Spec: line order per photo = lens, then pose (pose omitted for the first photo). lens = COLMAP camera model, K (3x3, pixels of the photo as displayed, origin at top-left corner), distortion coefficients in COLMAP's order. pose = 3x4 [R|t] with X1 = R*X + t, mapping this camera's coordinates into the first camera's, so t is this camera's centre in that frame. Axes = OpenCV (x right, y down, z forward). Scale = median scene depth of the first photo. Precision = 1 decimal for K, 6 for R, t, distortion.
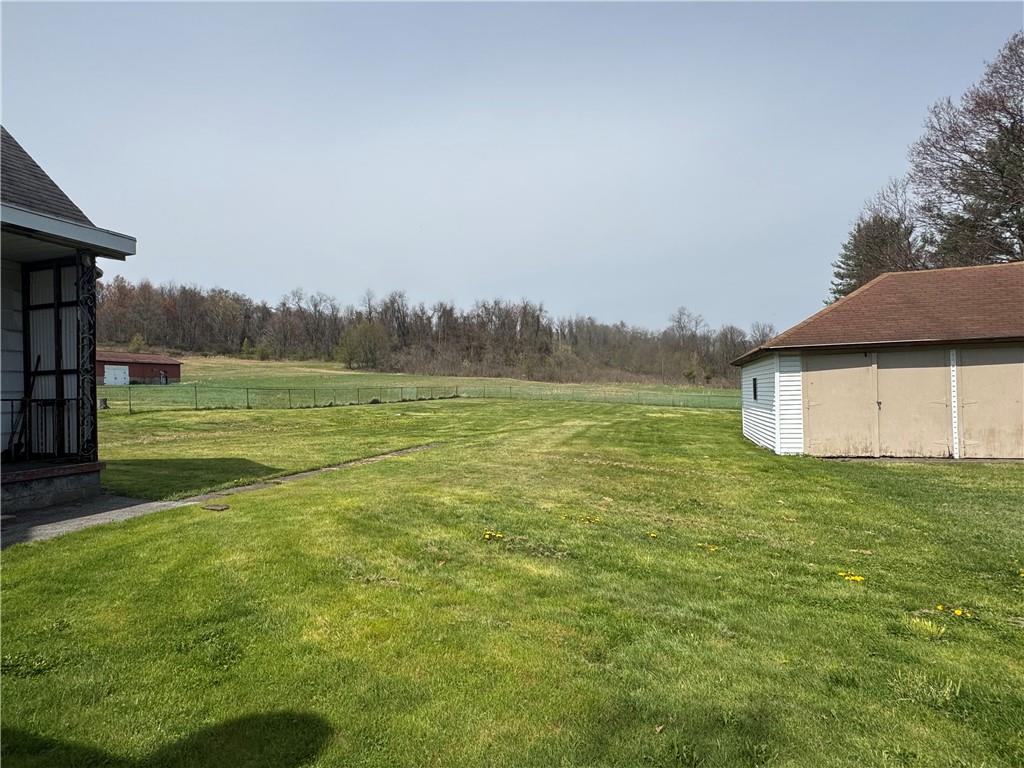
lens RADIAL K [[556.4, 0, 512.0], [0, 556.4, 384.0], [0, 0, 1]] dist [0.000583, 0.001794]
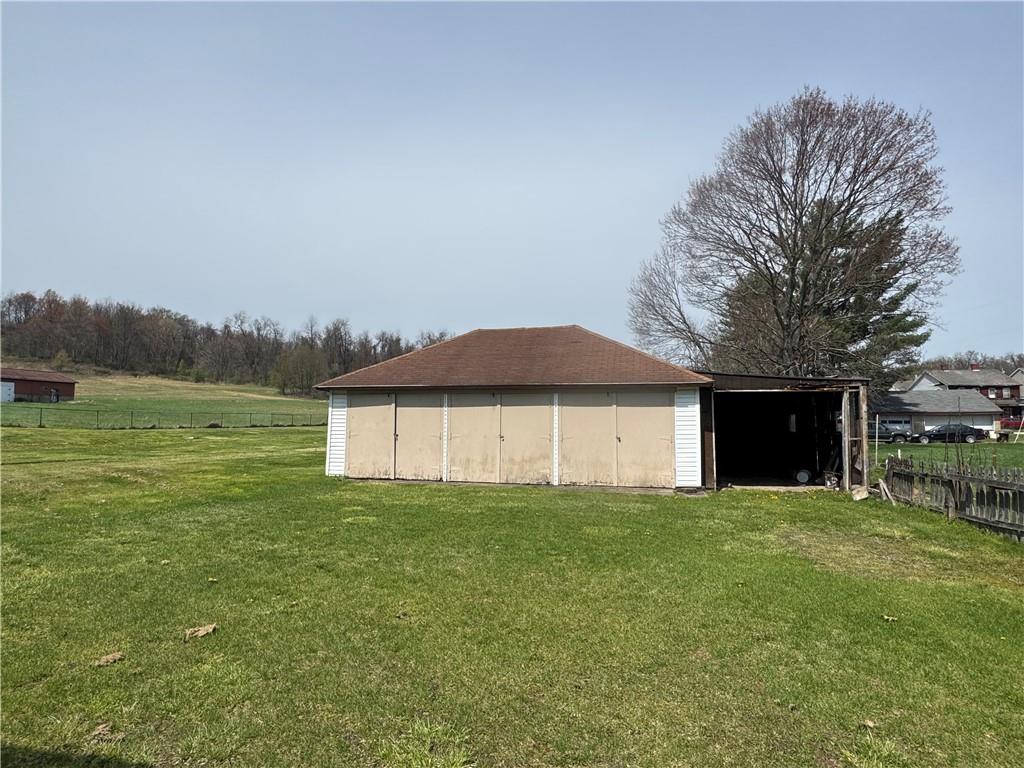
lens RADIAL K [[556.4, 0, 512.0], [0, 556.4, 384.0], [0, 0, 1]] dist [0.000583, 0.001794]
pose [[0.997446, 0.038655, 0.060056, 0.048750], [-0.035086, 0.997618, -0.059388, -0.000838], [-0.062209, 0.057129, 0.996427, -0.014639]]
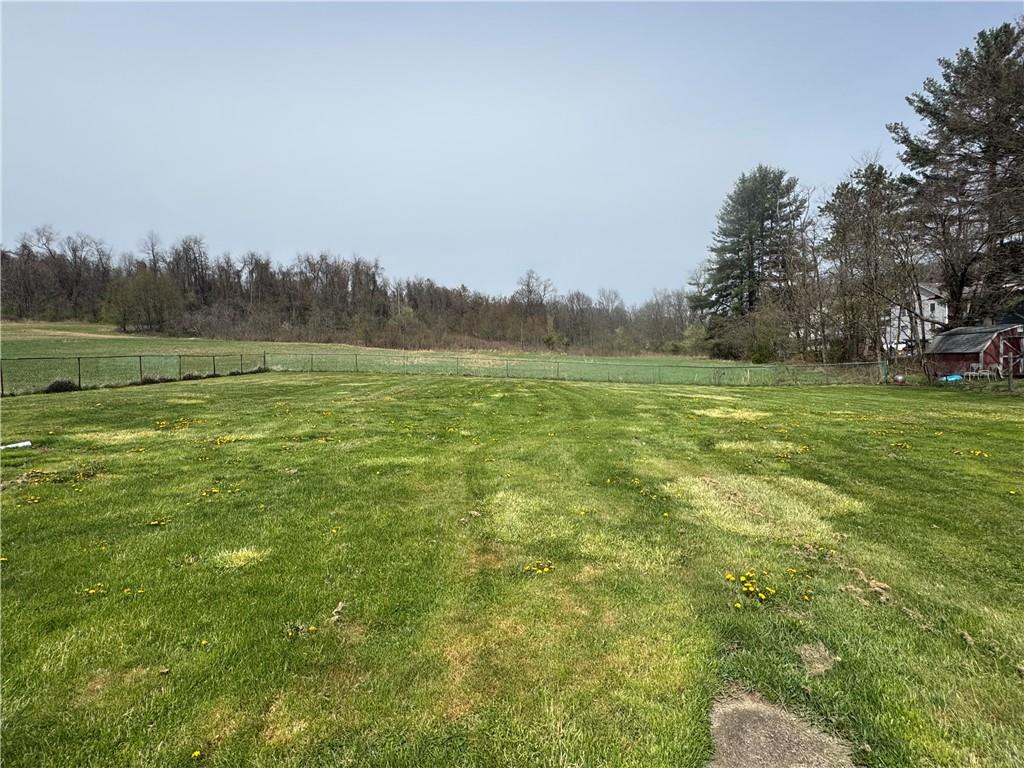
lens RADIAL K [[556.4, 0, 512.0], [0, 556.4, 384.0], [0, 0, 1]] dist [0.000583, 0.001794]
pose [[0.955899, -0.019269, 0.293064, -0.005108], [0.002327, 0.998311, 0.058051, 0.000703], [-0.293688, -0.054809, 0.954329, 0.090810]]
